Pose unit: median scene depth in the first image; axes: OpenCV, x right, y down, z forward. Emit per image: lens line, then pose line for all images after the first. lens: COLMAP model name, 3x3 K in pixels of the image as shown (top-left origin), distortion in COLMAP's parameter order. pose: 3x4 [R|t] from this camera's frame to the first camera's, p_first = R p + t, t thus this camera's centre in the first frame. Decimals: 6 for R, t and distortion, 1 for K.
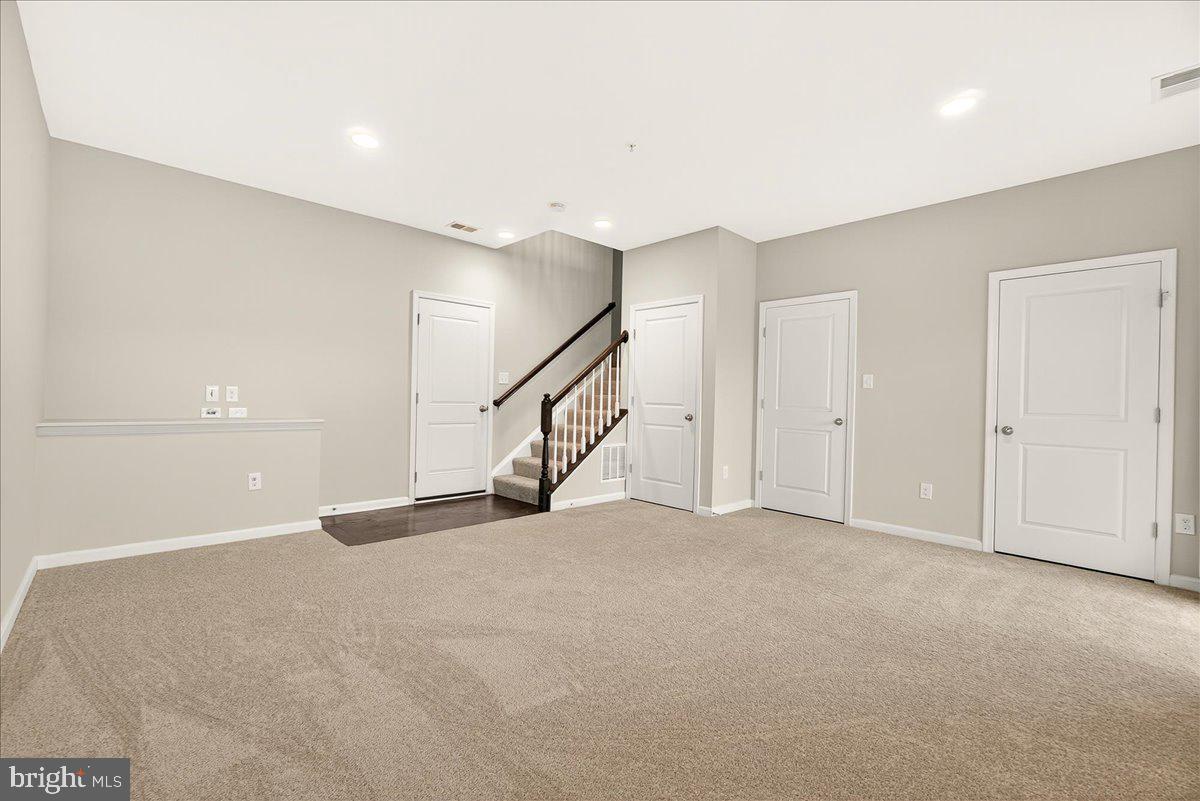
lens RADIAL K [[509.9, 0, 600.9], [0, 509.9, 401.1], [0, 0, 1]] dist [-0.009711, 0.000696]
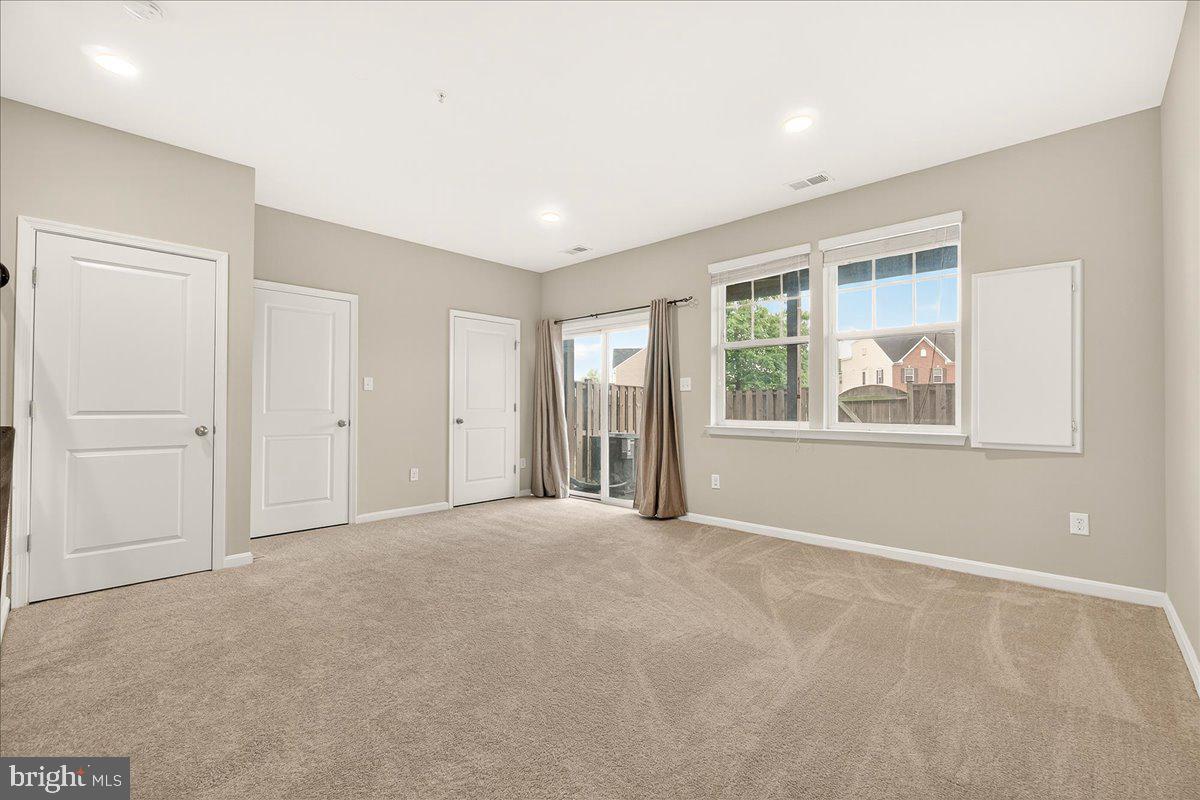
lens RADIAL K [[509.9, 0, 605.1], [0, 509.9, 400.6], [0, 0, 1]] dist [-0.009711, 0.000696]
pose [[-0.064053, -0.015947, 0.997819, -0.557818], [0.000647, 0.999871, 0.016022, -0.019280], [-0.997946, 0.001672, -0.064034, 0.552973]]
